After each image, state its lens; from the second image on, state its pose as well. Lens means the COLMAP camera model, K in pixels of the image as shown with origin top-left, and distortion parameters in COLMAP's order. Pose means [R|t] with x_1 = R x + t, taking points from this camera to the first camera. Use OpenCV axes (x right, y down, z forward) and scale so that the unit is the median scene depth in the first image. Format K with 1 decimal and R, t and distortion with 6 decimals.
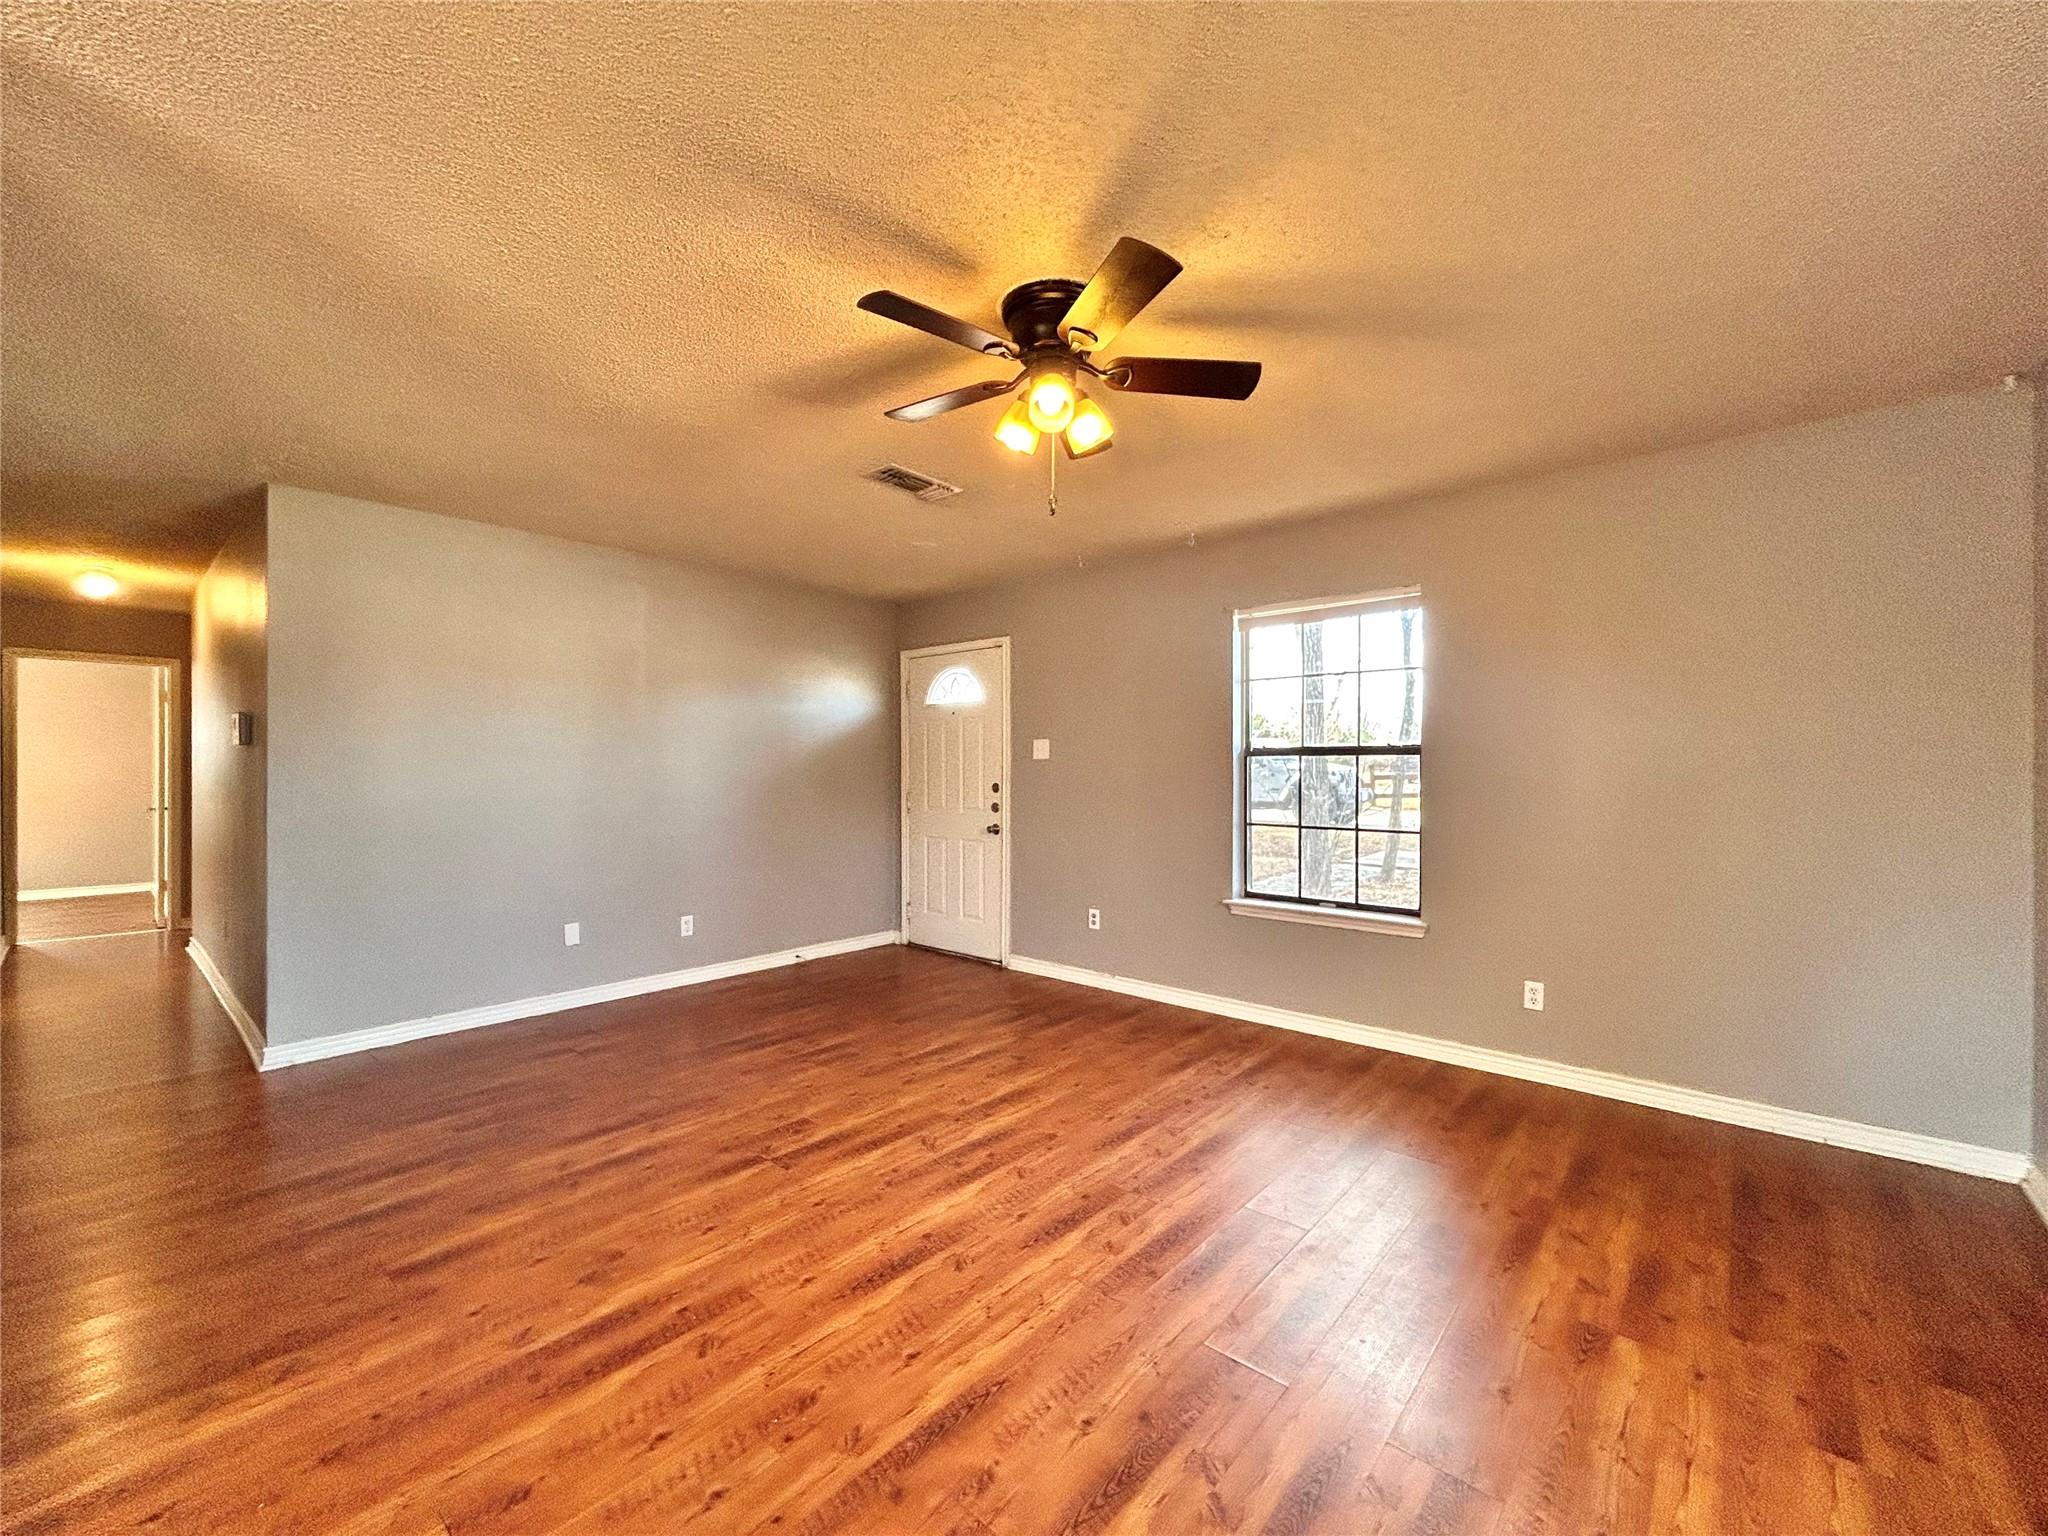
lens RADIAL K [[825.6, 0, 1024.0], [0, 825.6, 768.0], [0, 0, 1]] dist [0.001137, 0.000738]
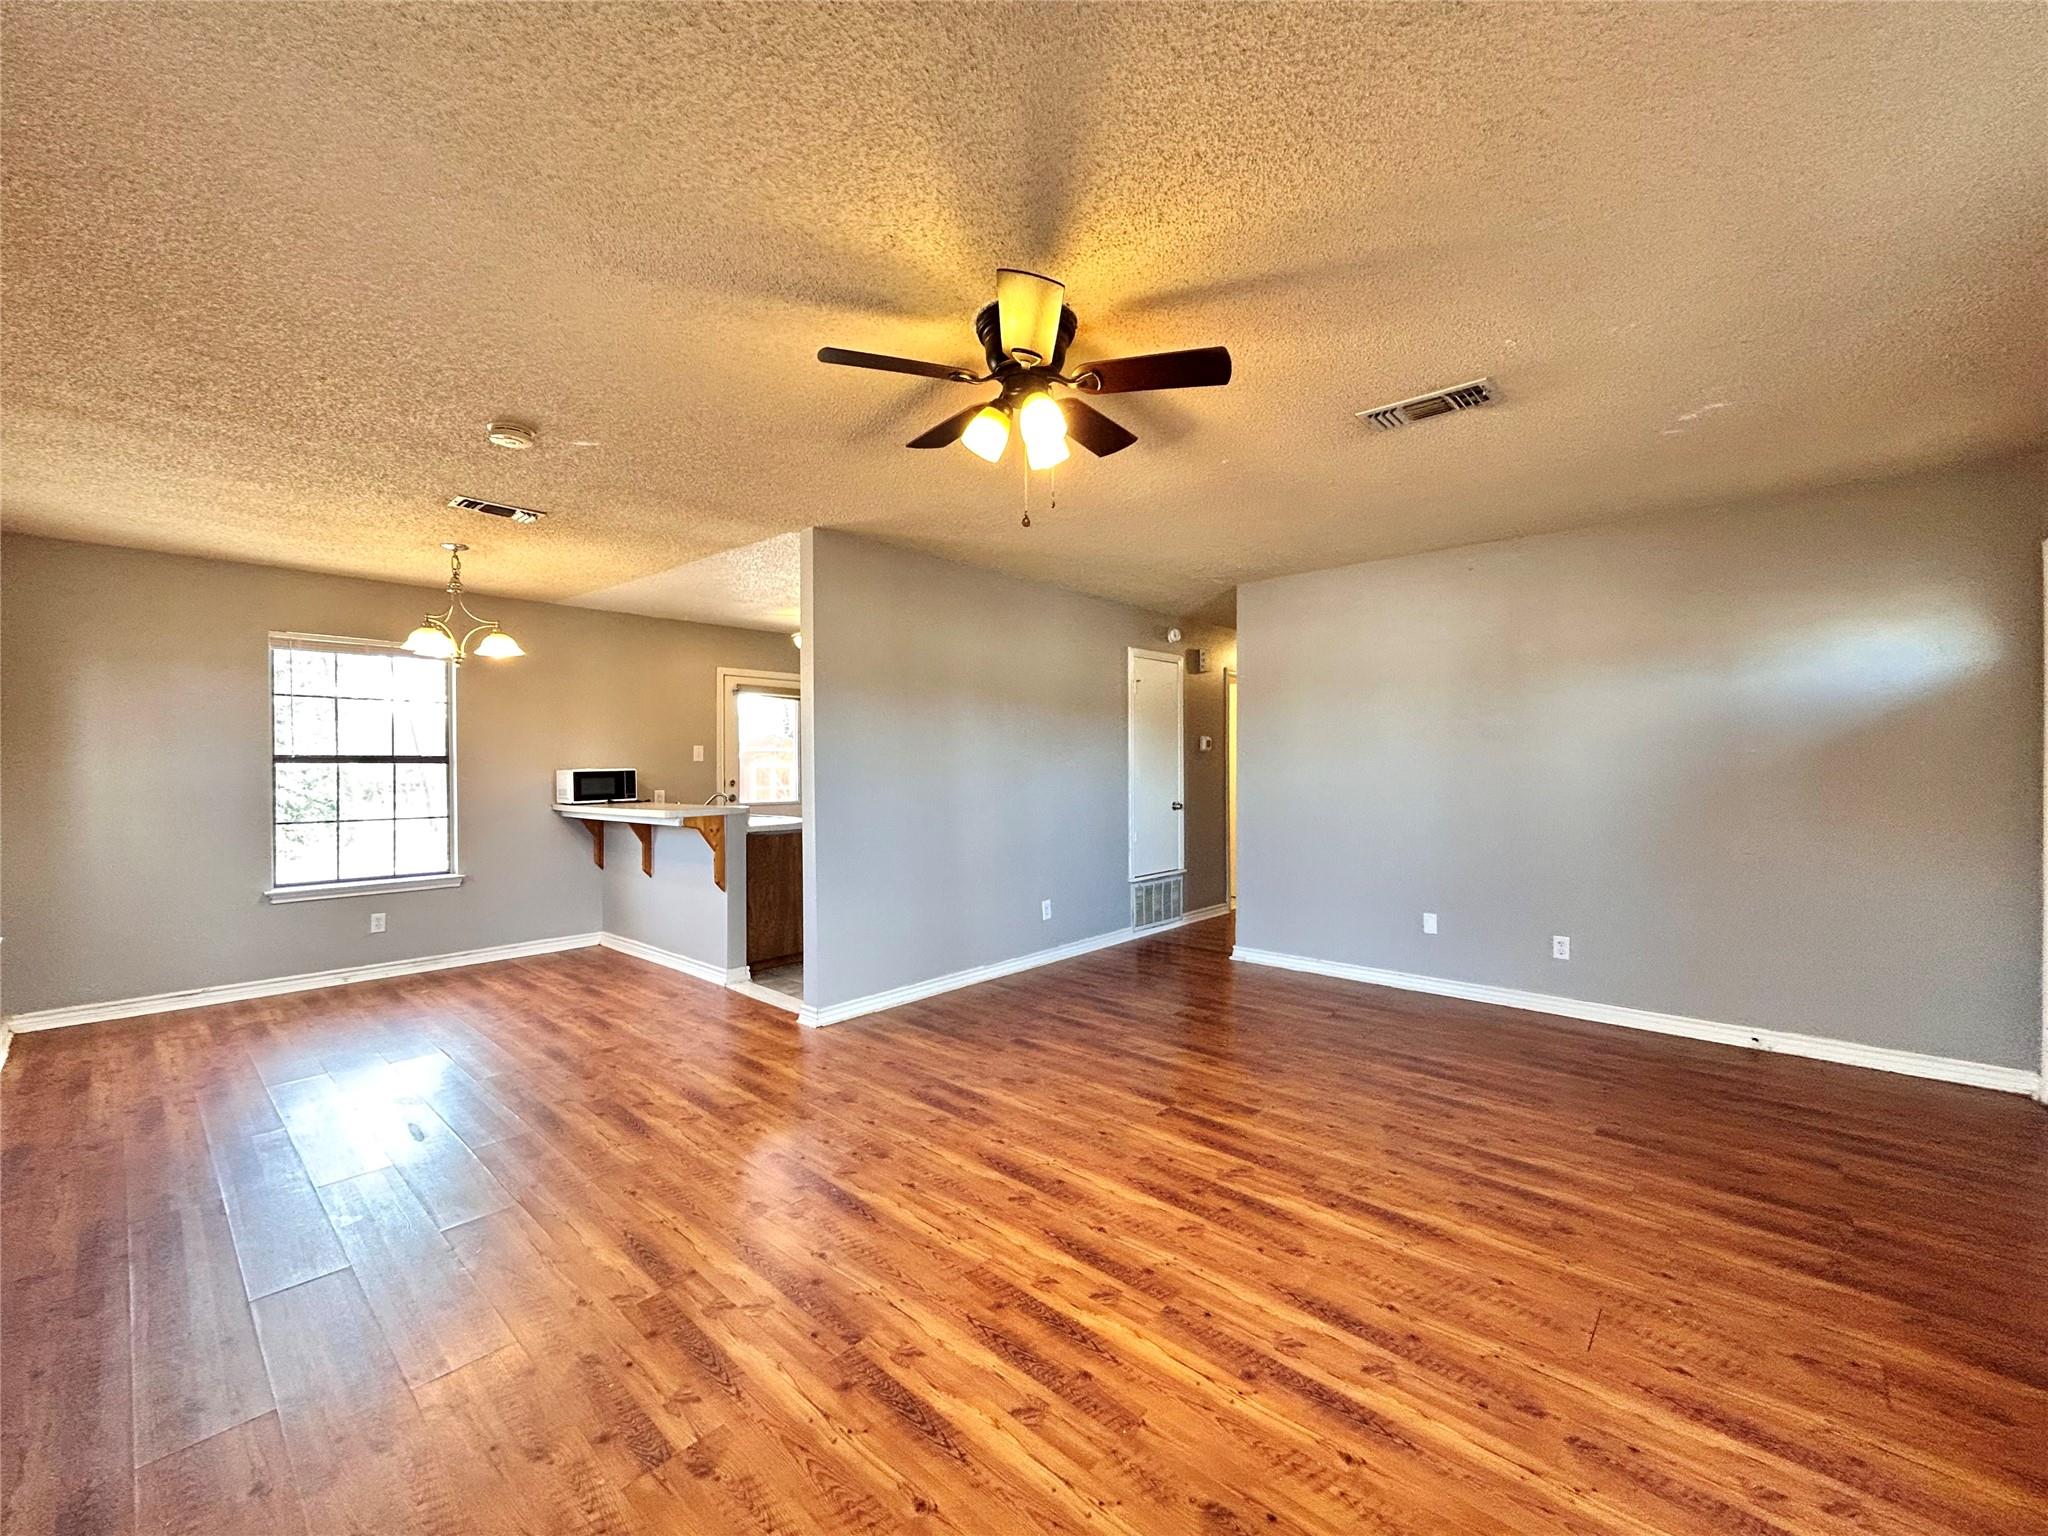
lens RADIAL K [[826.0, 0, 1028.0], [0, 826.0, 769.1], [0, 0, 1]] dist [0.000107, 0.000036]
pose [[-0.015122, 0.002381, -0.999883, 0.642053], [0.004988, 0.999985, 0.002306, -0.003363], [0.999873, -0.004953, -0.015133, 0.613573]]
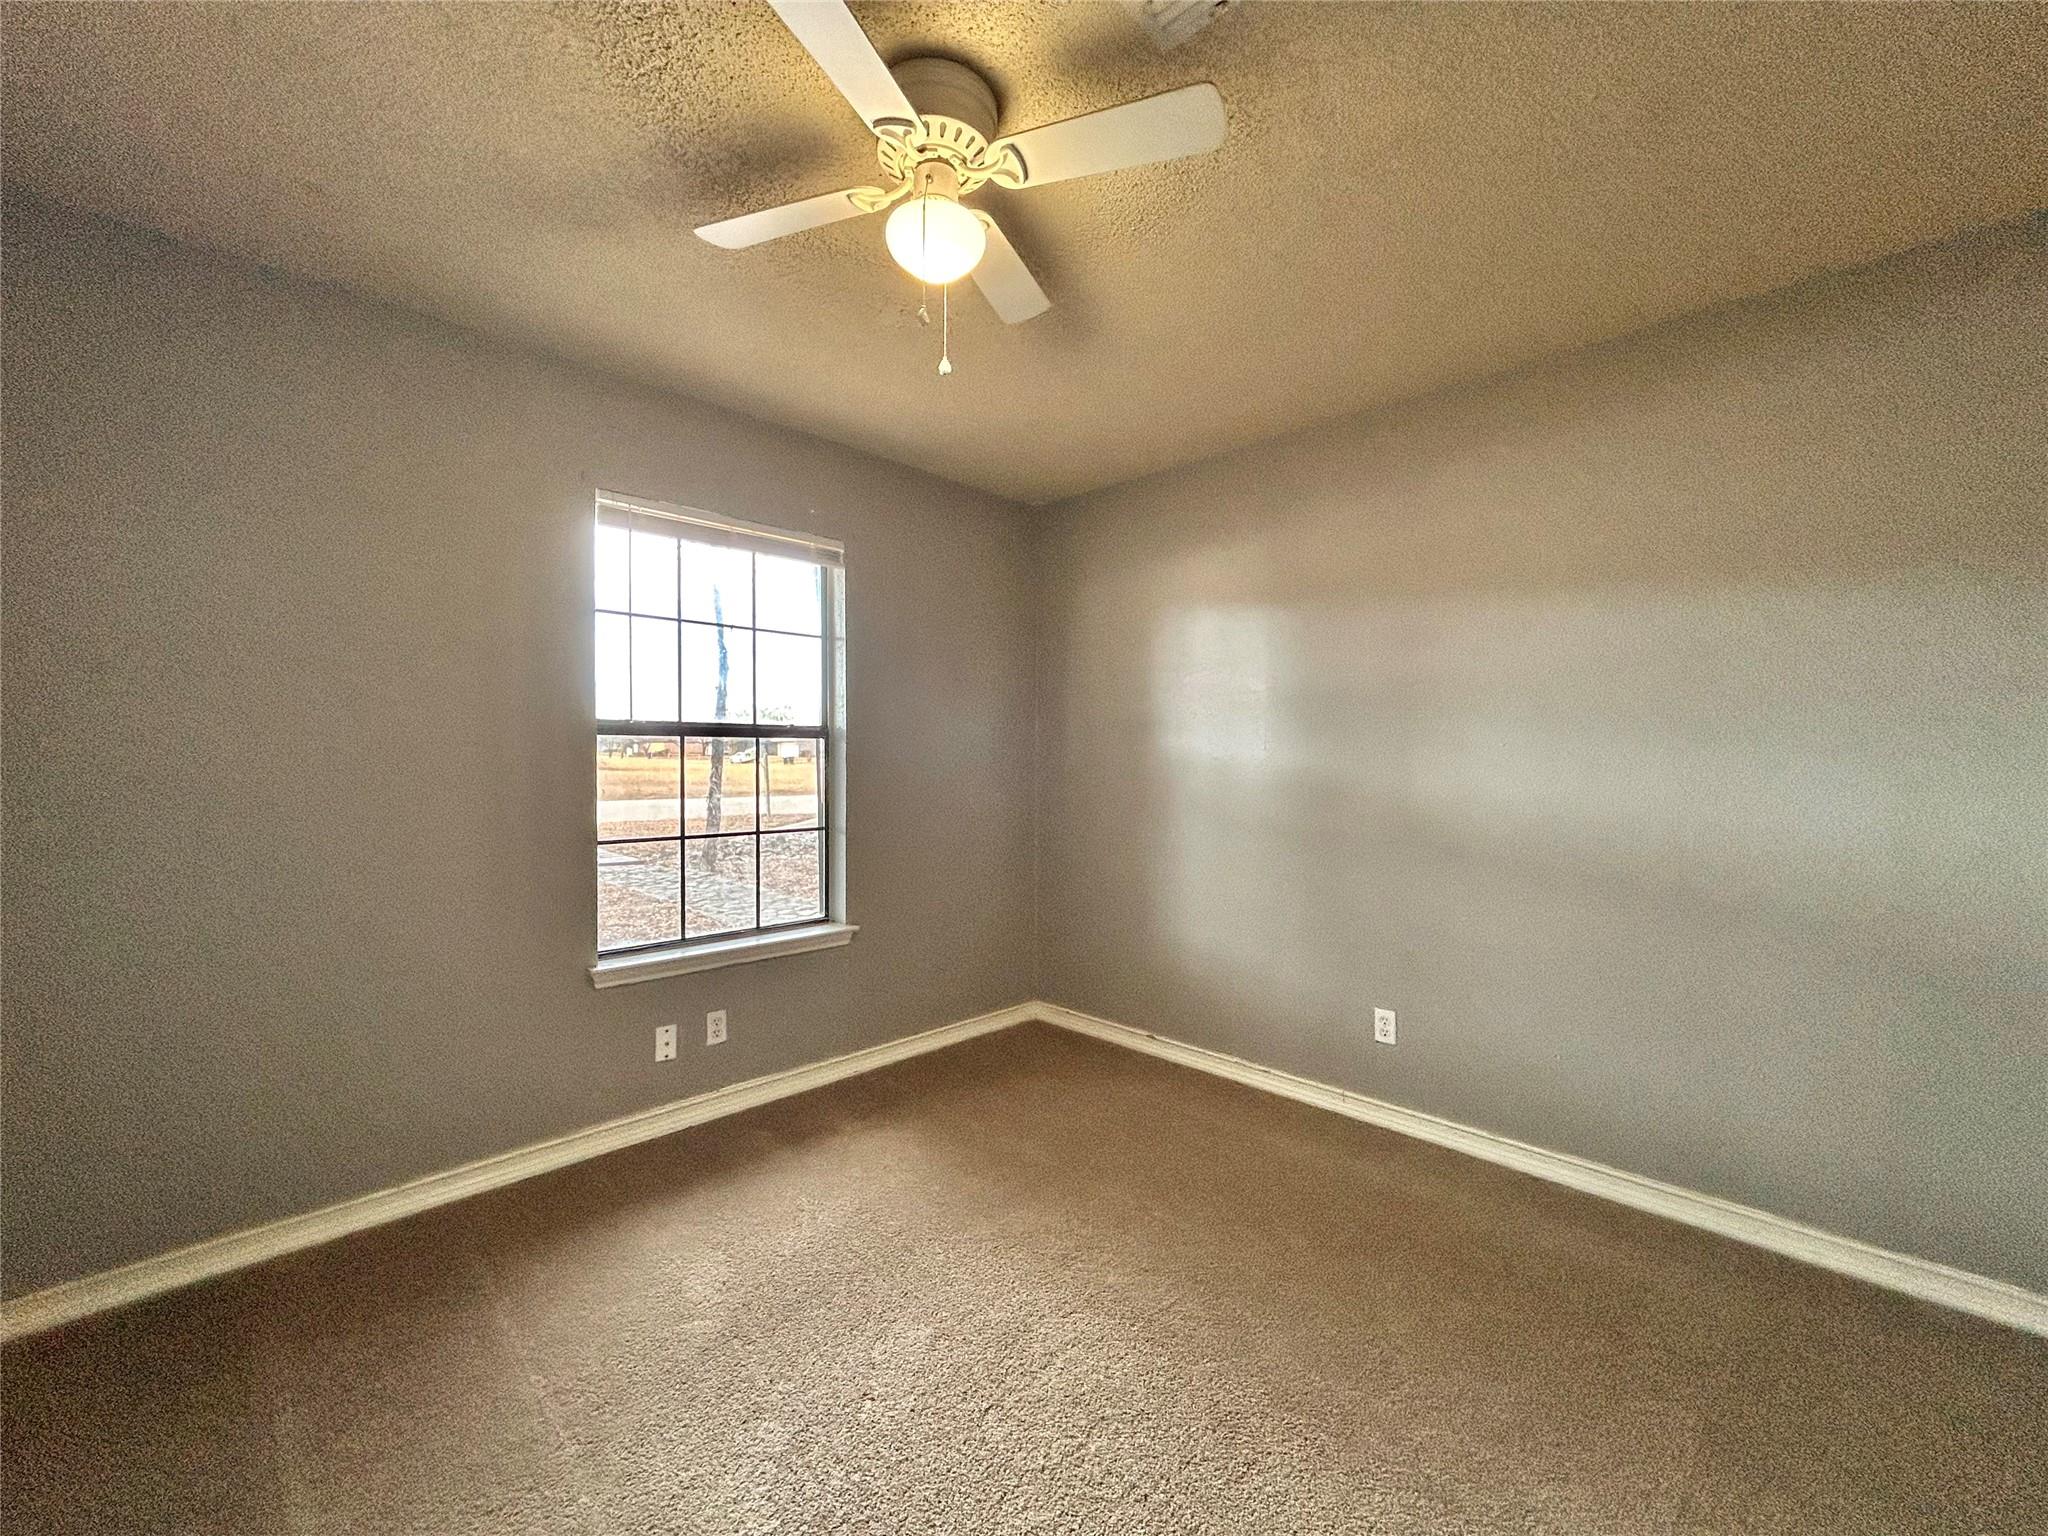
lens RADIAL K [[825.6, 0, 1024.0], [0, 825.6, 768.0], [0, 0, 1]] dist [0.001137, 0.000738]
pose [[0.068776, -0.006219, 0.997613, -0.391328], [0.000853, 0.999981, 0.006175, 0.010620], [-0.997632, 0.000426, 0.068780, 0.777675]]
